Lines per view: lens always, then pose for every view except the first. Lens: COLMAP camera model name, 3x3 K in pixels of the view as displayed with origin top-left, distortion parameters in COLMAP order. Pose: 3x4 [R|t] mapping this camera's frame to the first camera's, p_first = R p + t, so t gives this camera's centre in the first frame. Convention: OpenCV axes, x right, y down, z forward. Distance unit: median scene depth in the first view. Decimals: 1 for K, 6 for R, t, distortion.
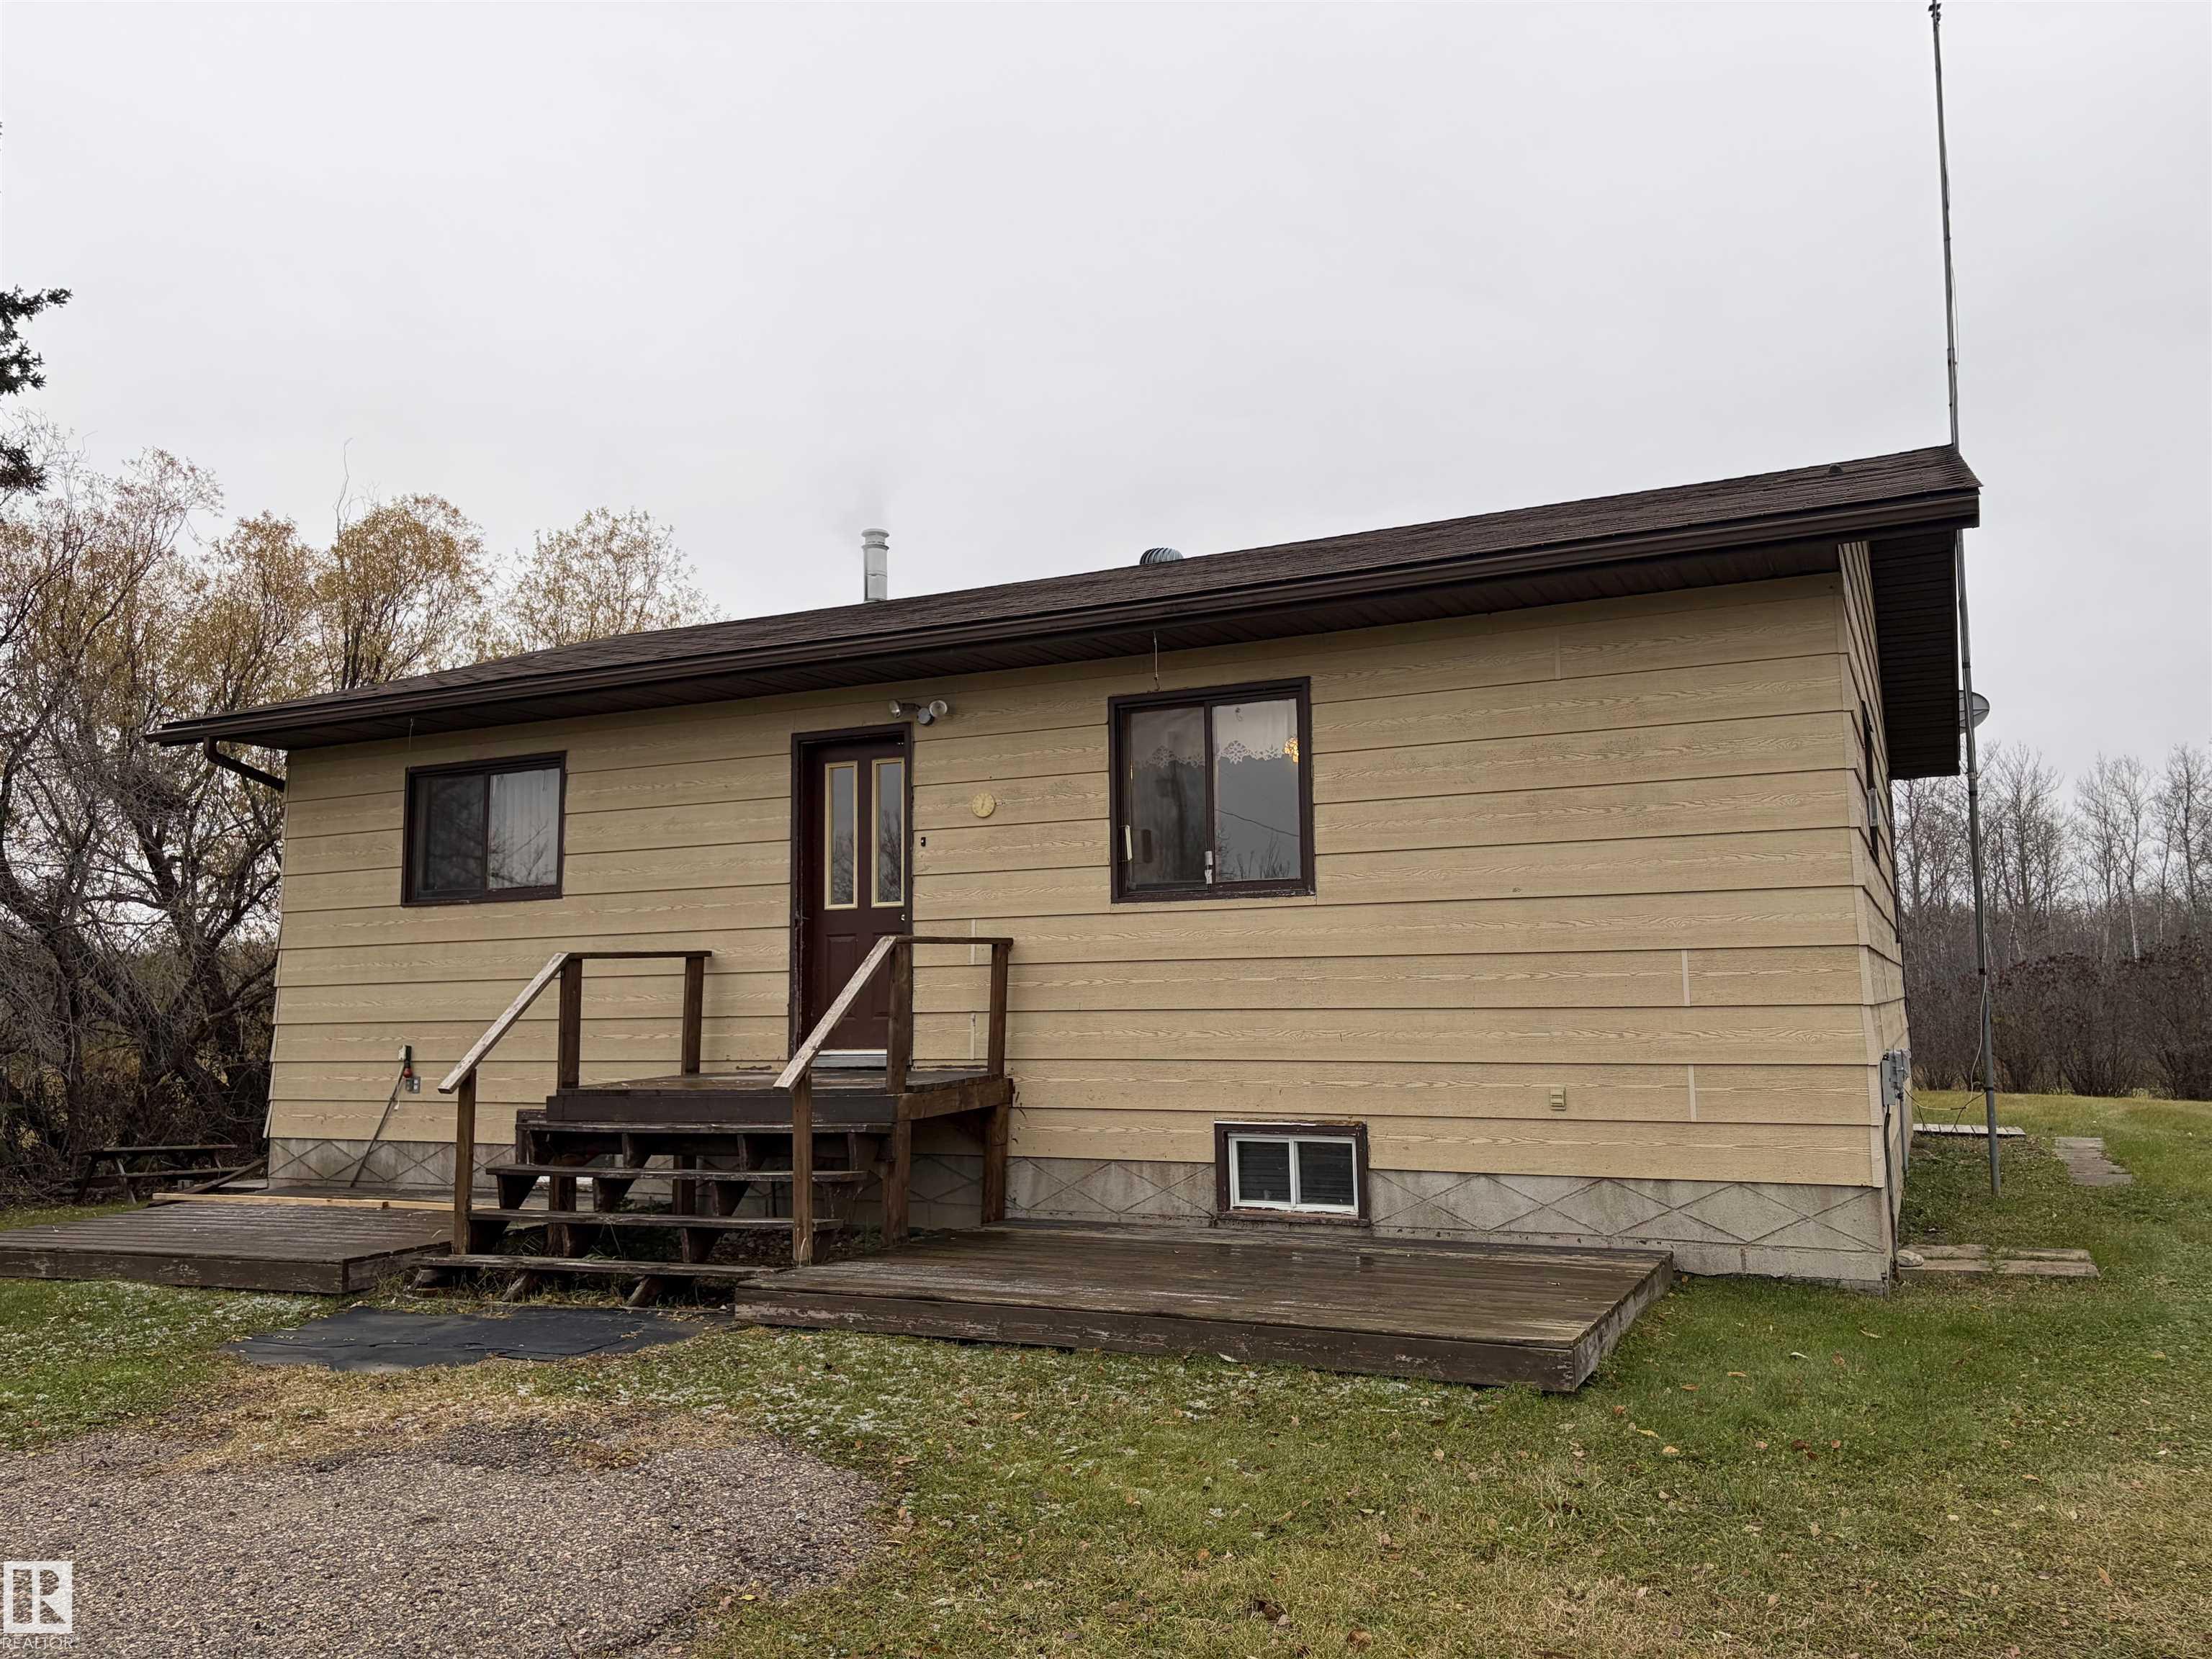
lens RADIAL K [[1683.6, 0, 1124.7], [0, 1683.6, 831.1], [0, 0, 1]] dist [0.051219, -0.044085]
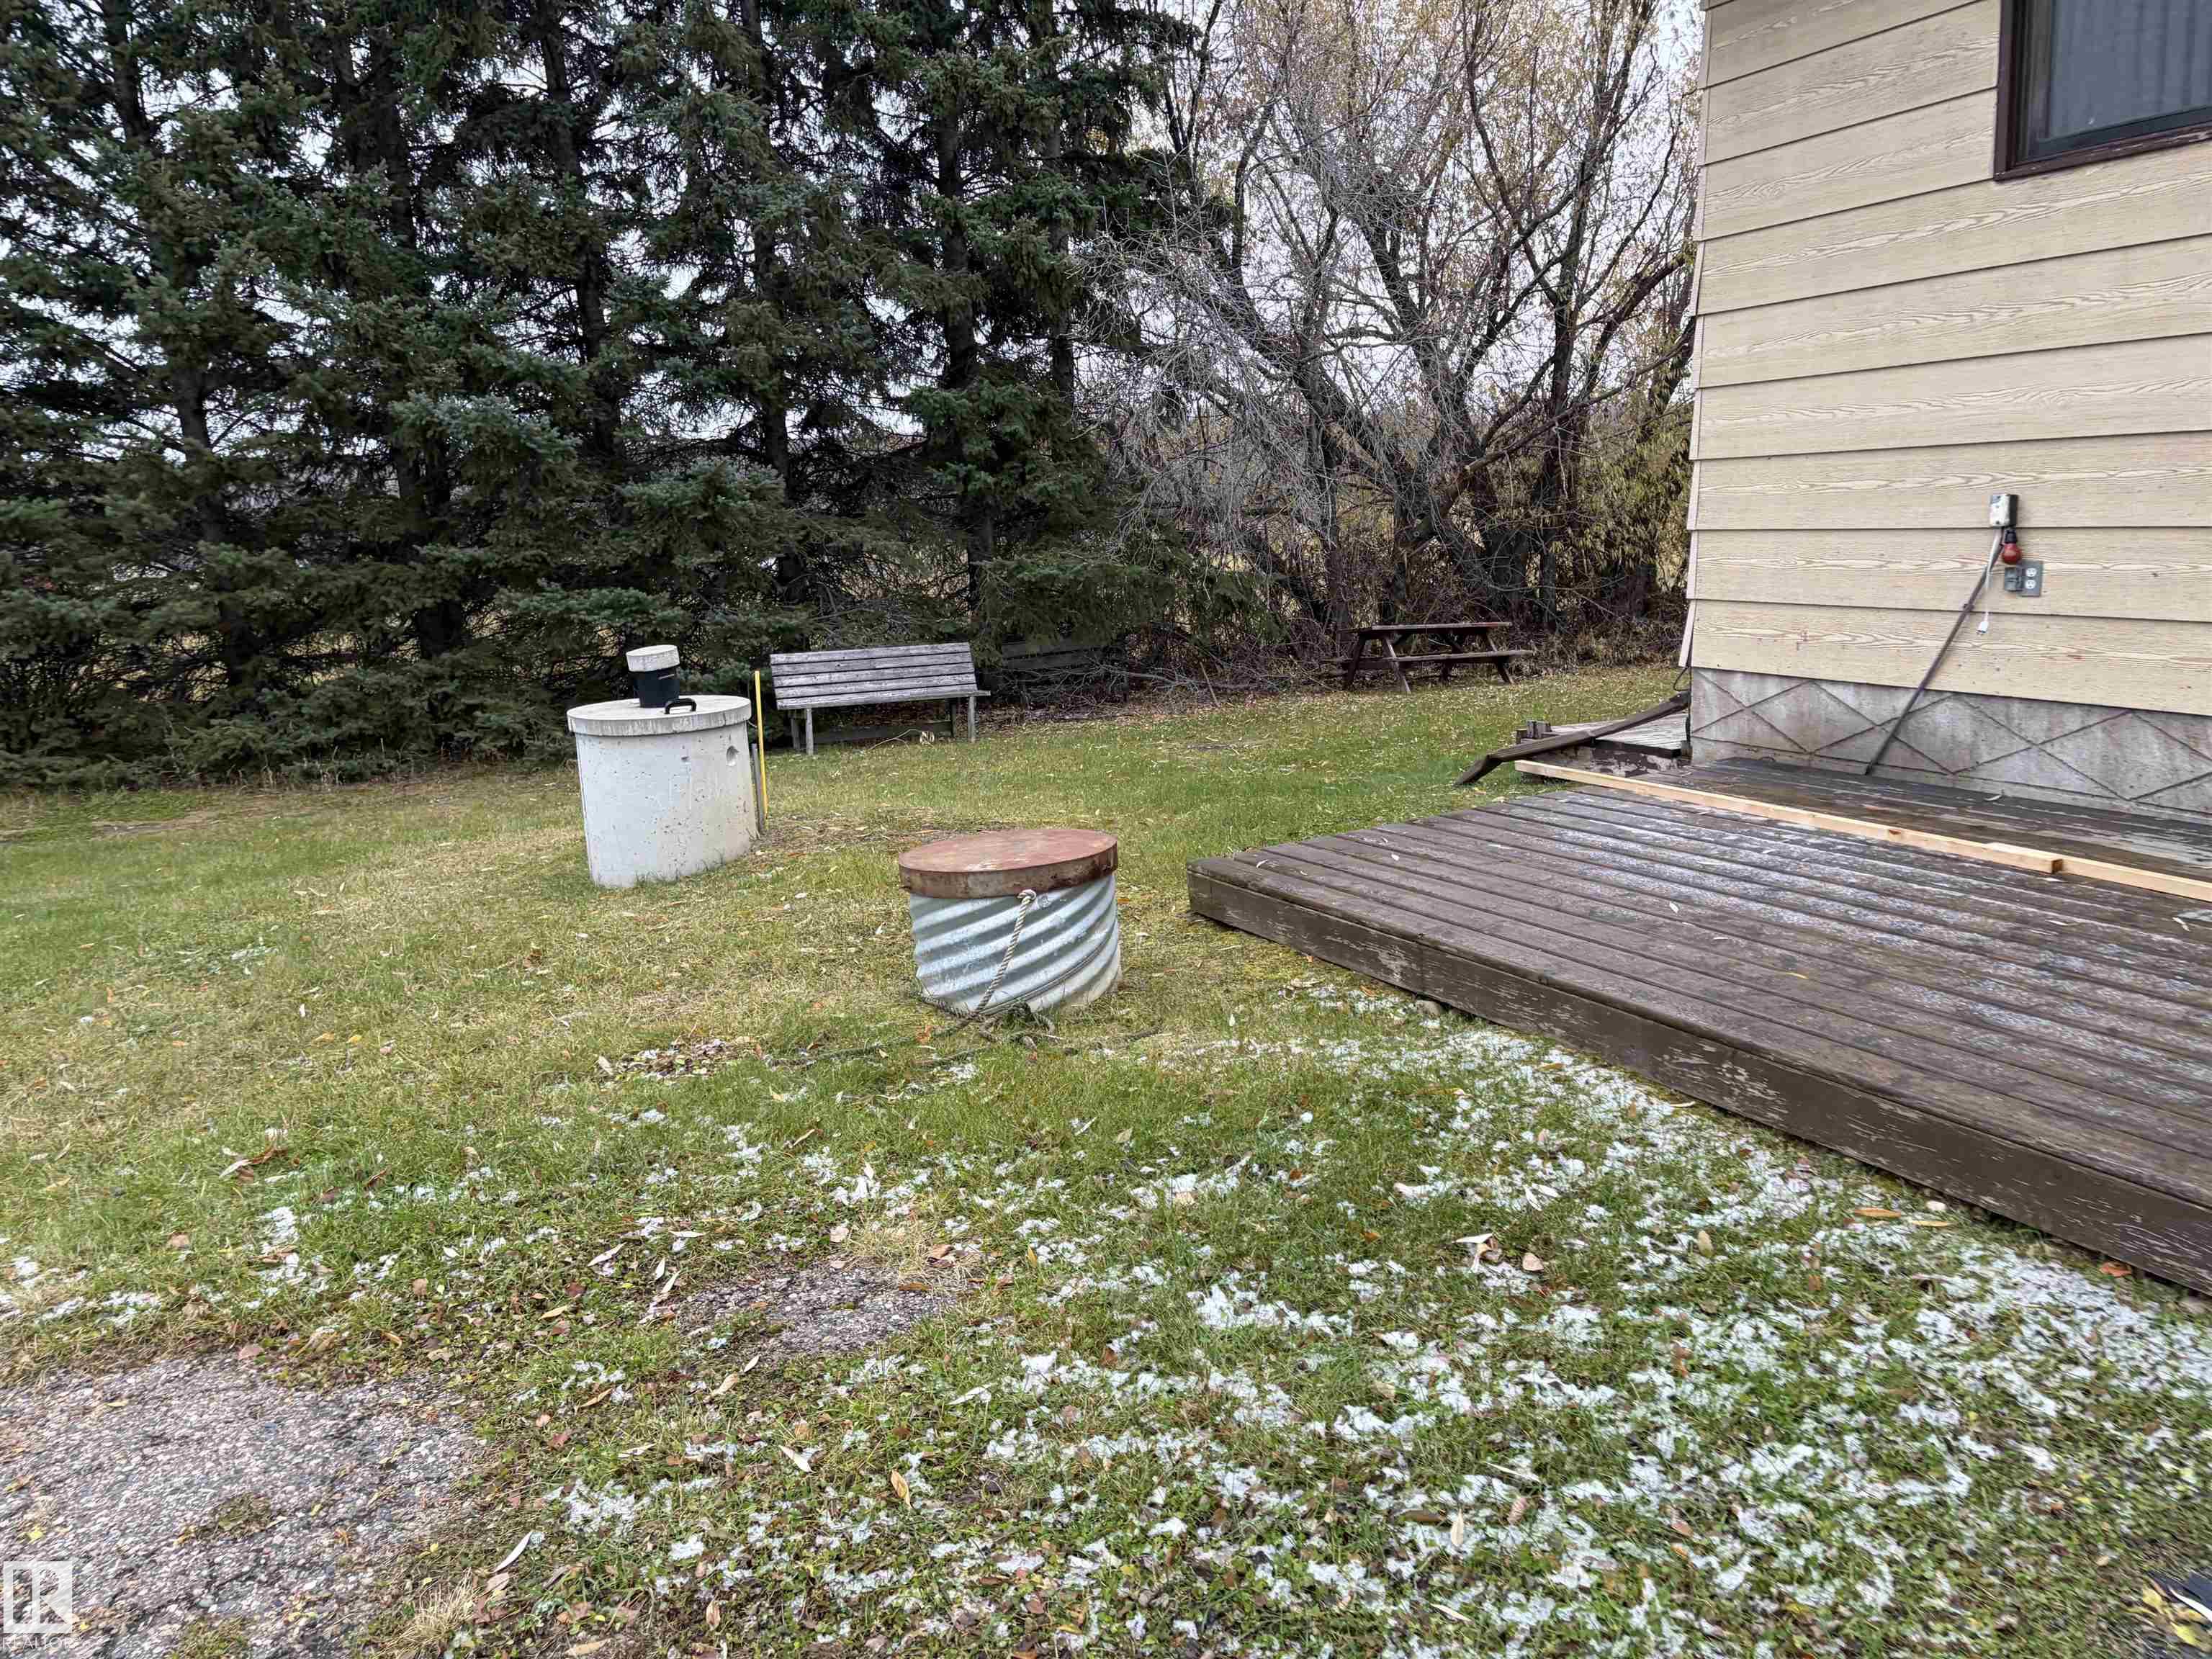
lens RADIAL K [[1683.6, 0, 1110.9], [0, 1683.6, 830.9], [0, 0, 1]] dist [0.051219, -0.044085]
pose [[0.790365, 0.096054, -0.605059, -0.320555], [0.101384, 0.953508, 0.283804, 0.056227], [0.604189, -0.285652, 0.743881, 0.471173]]
